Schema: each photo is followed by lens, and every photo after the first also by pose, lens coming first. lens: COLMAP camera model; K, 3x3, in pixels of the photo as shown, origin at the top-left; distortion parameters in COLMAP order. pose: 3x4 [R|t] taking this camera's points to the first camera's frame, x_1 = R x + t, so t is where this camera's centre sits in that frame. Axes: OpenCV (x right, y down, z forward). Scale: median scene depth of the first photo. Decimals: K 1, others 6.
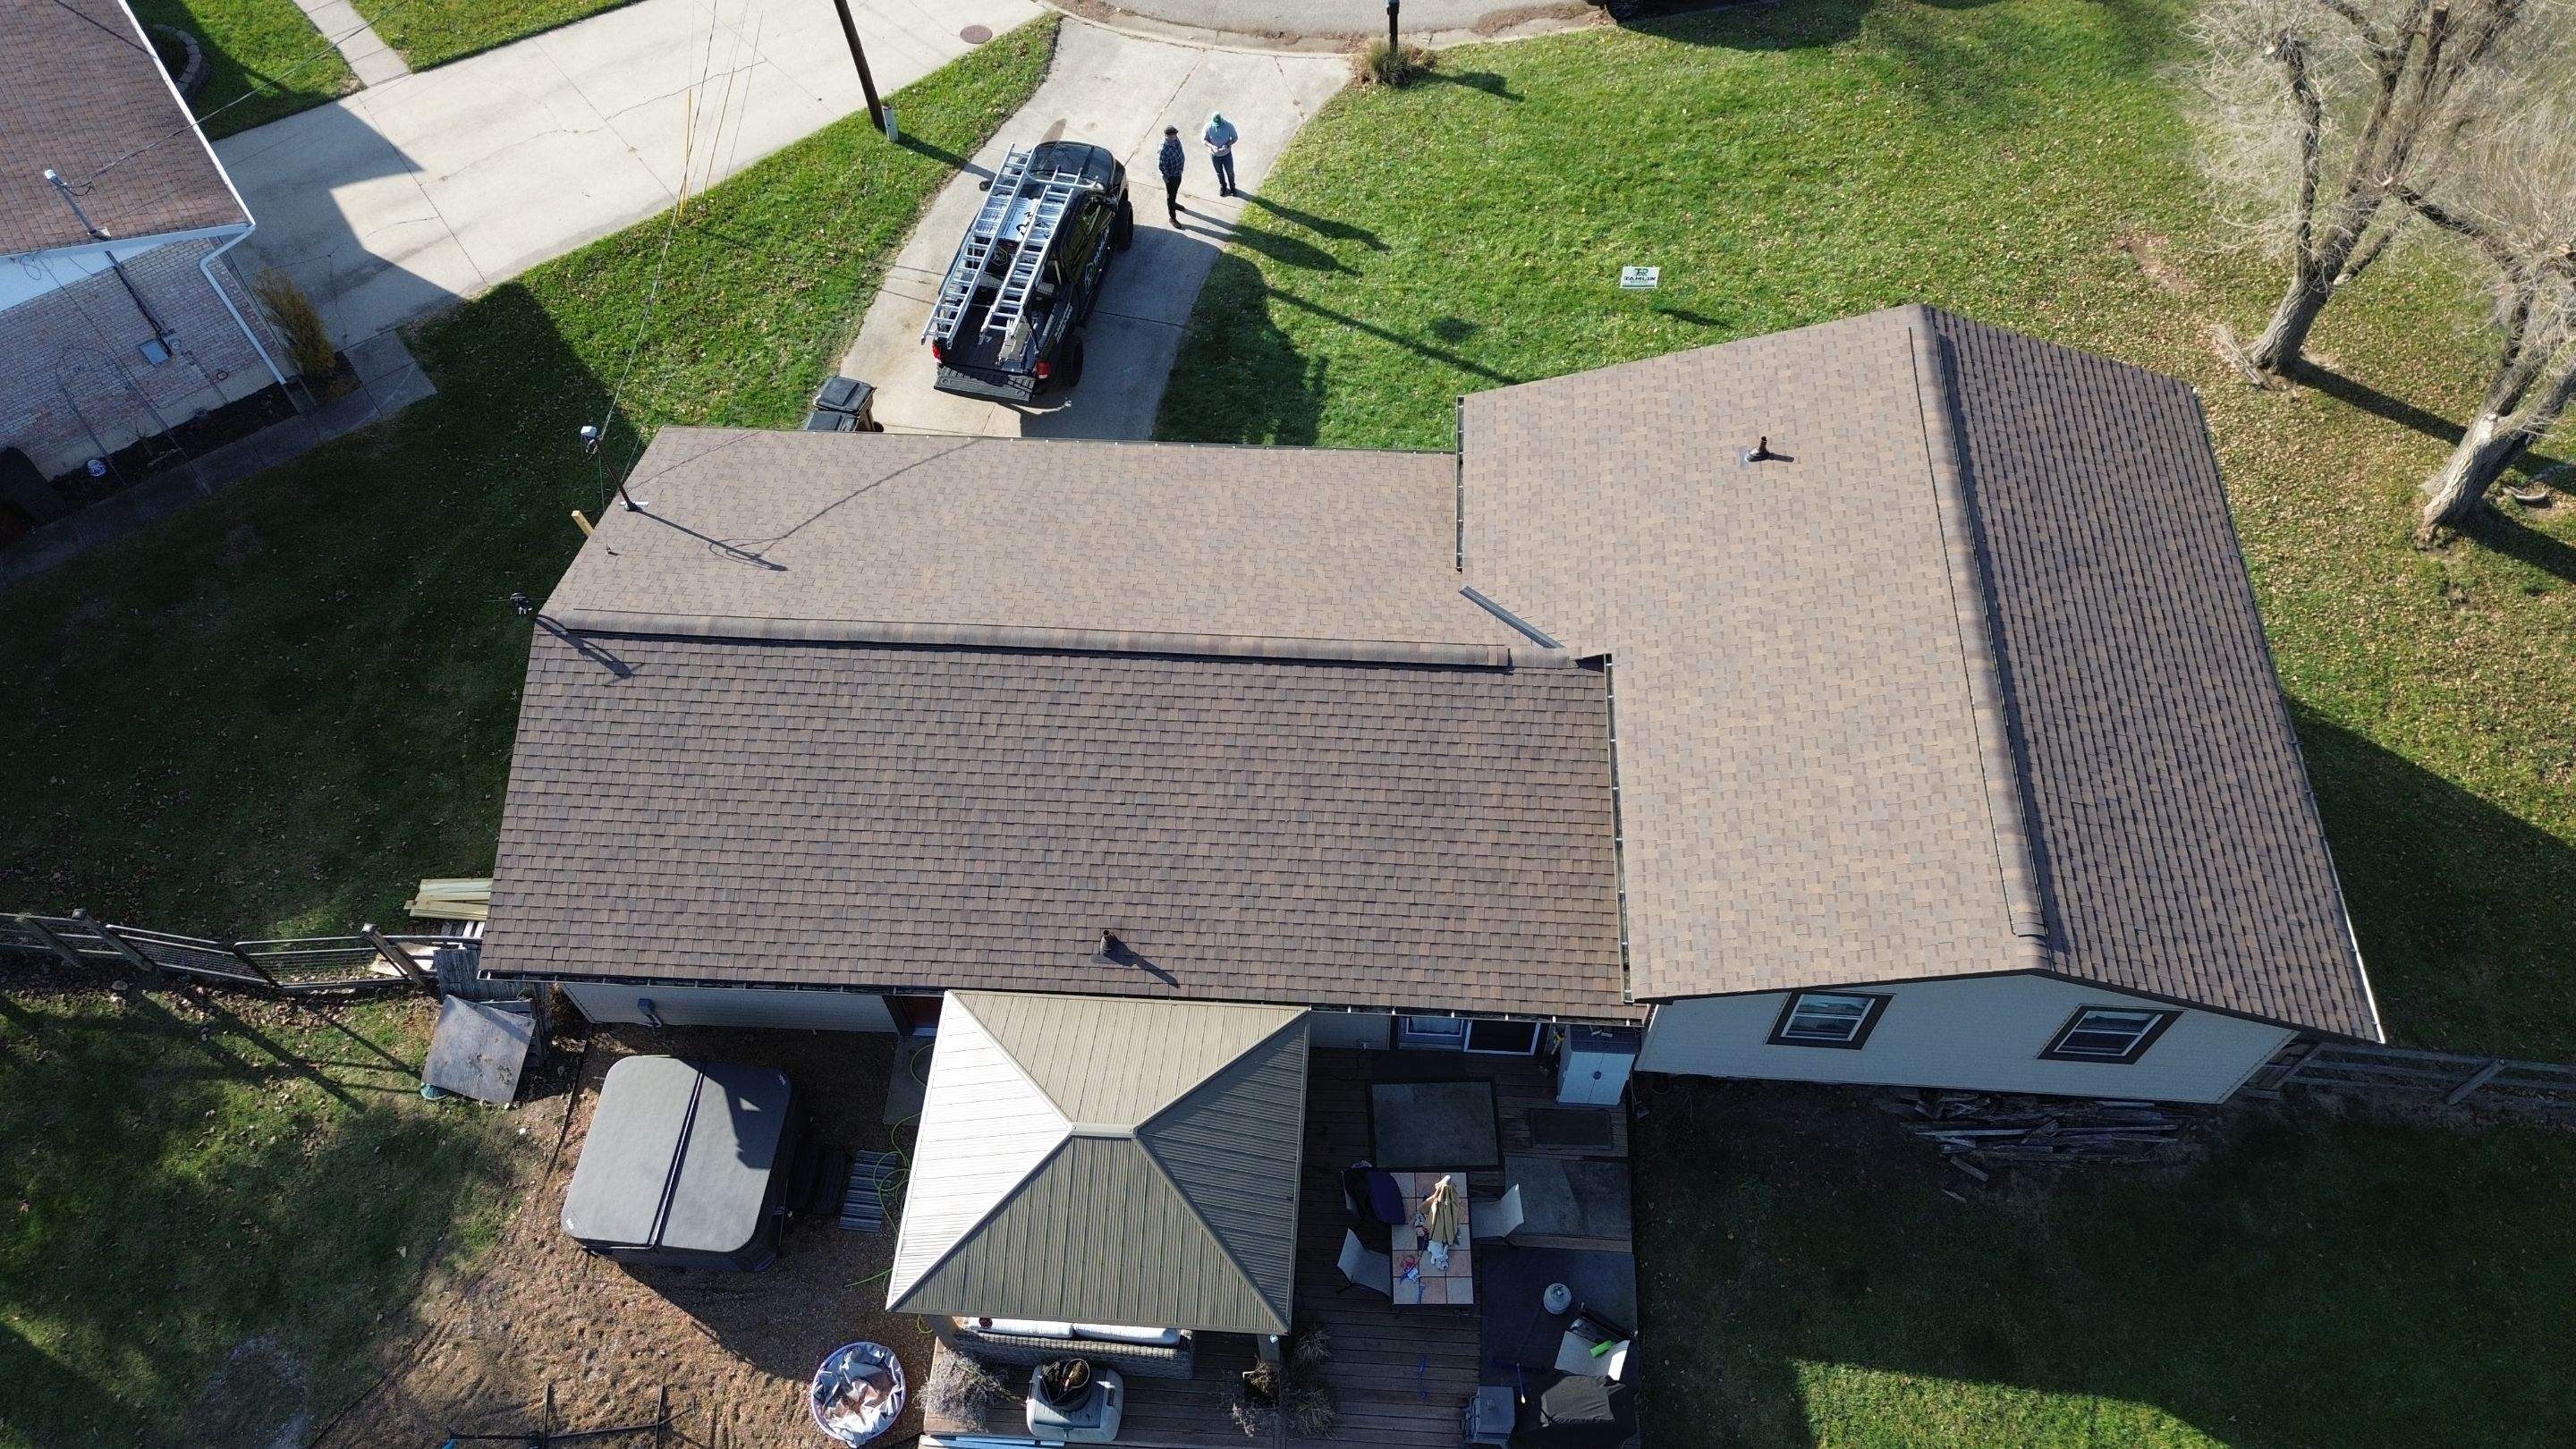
lens RADIAL K [[1810.3, 0, 1299.7], [0, 1810.3, 723.1], [0, 0, 1]] dist [0.080469, -0.082186]
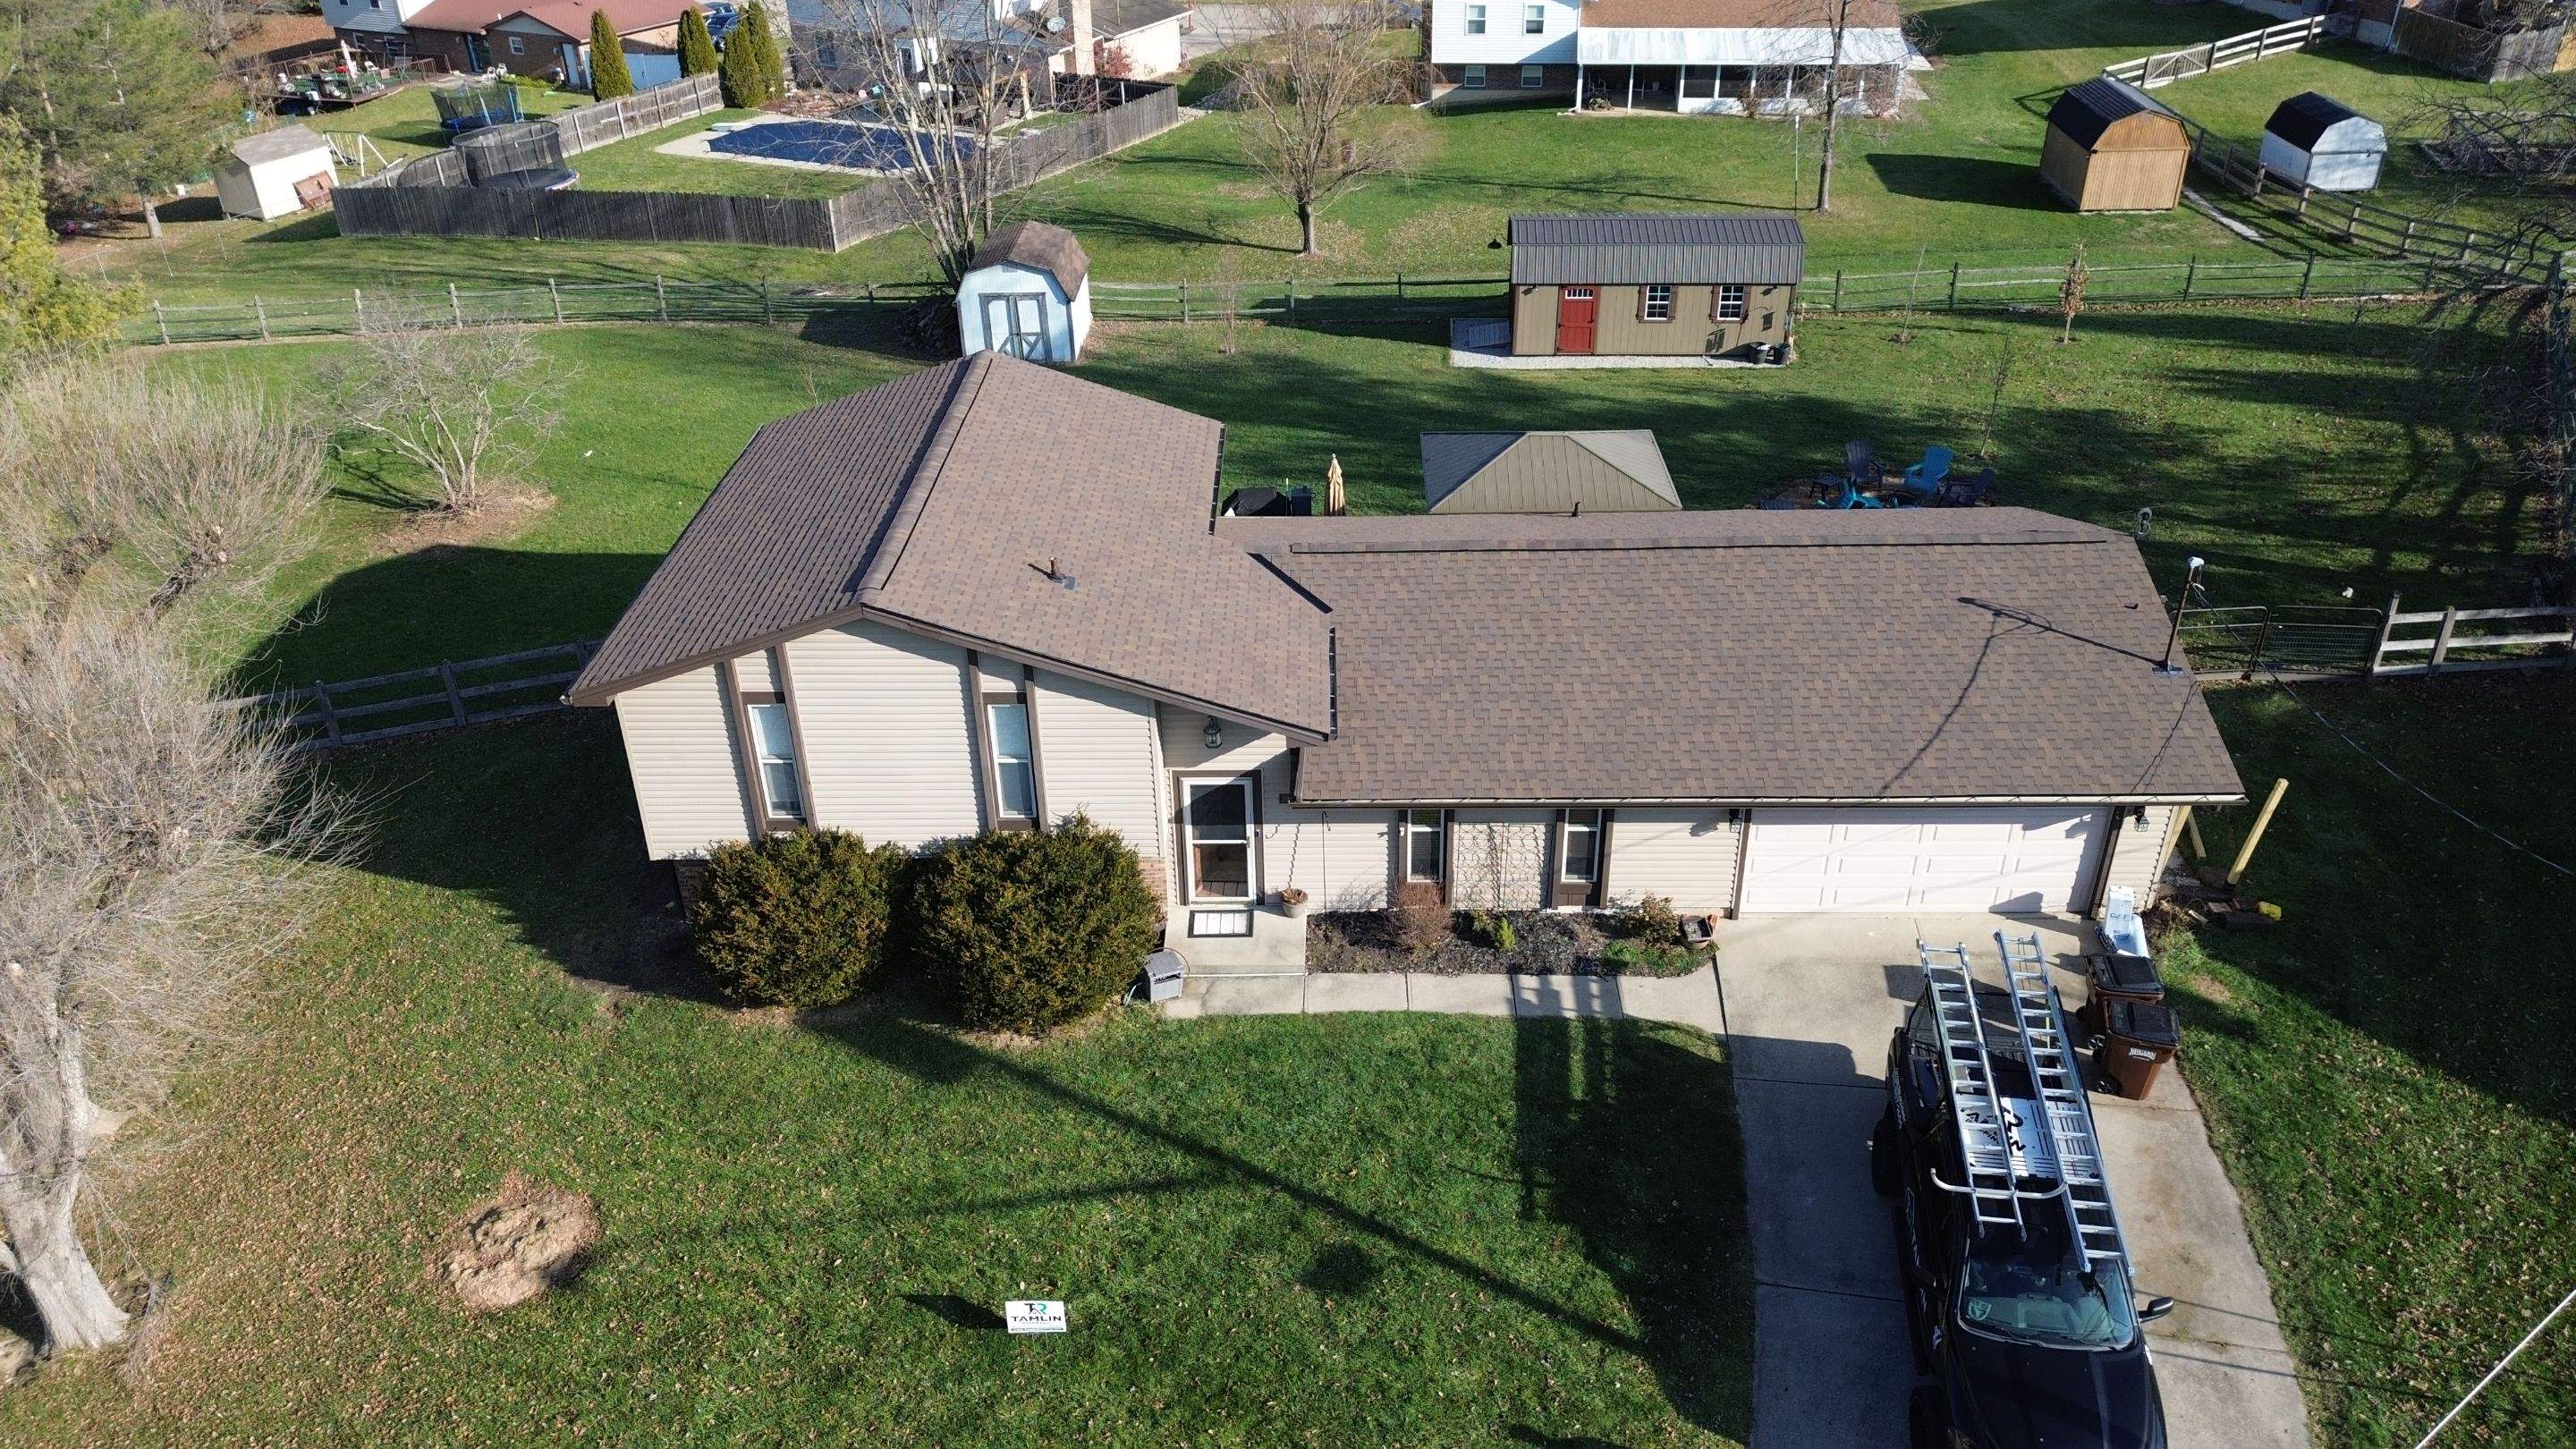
lens RADIAL K [[1810.3, 0, 1299.7], [0, 1810.3, 723.1], [0, 0, 1]] dist [0.080469, -0.082186]
pose [[-0.998484, 0.051090, -0.020499, 0.109803], [-0.018484, 0.039617, 0.999044, -0.950206], [0.051853, 0.997908, -0.038613, 0.899307]]
